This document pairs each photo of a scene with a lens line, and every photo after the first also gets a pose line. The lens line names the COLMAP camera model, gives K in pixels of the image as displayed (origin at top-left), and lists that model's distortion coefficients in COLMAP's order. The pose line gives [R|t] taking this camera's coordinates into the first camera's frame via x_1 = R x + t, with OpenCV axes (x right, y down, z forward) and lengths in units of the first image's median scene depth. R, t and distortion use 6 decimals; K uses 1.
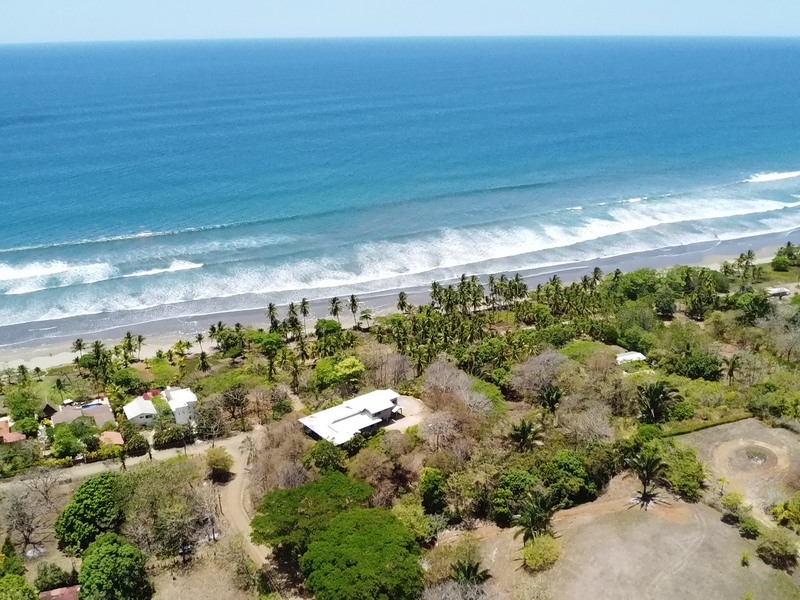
lens RADIAL K [[782.8, 0, 402.1], [0, 782.8, 295.1], [0, 0, 1]] dist [-0.022637, 0.000000]
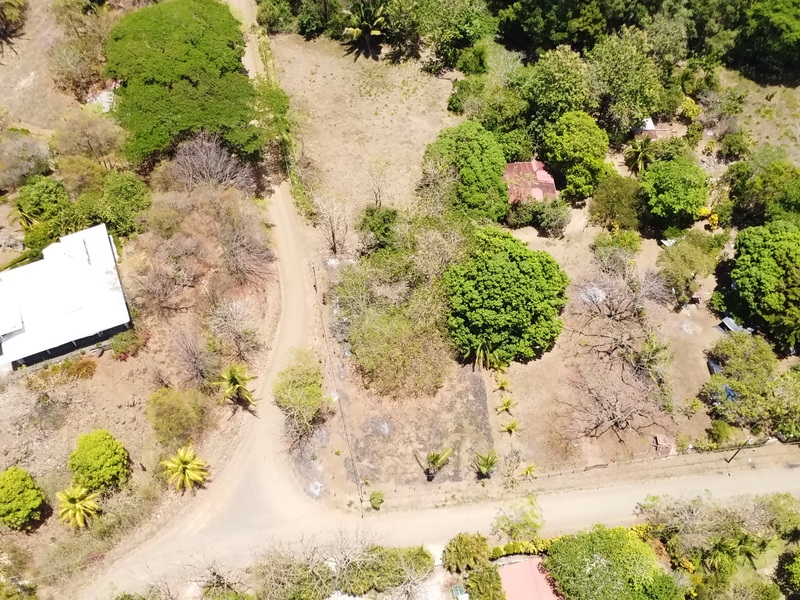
lens RADIAL K [[782.8, 0, 399.5], [0, 782.8, 304.0], [0, 0, 1]] dist [-0.022637, 0.000000]
pose [[-0.962825, -0.208892, 0.171265, -0.335704], [0.113509, 0.262453, 0.958245, -0.260336], [-0.245119, 0.942063, -0.228985, 0.941763]]
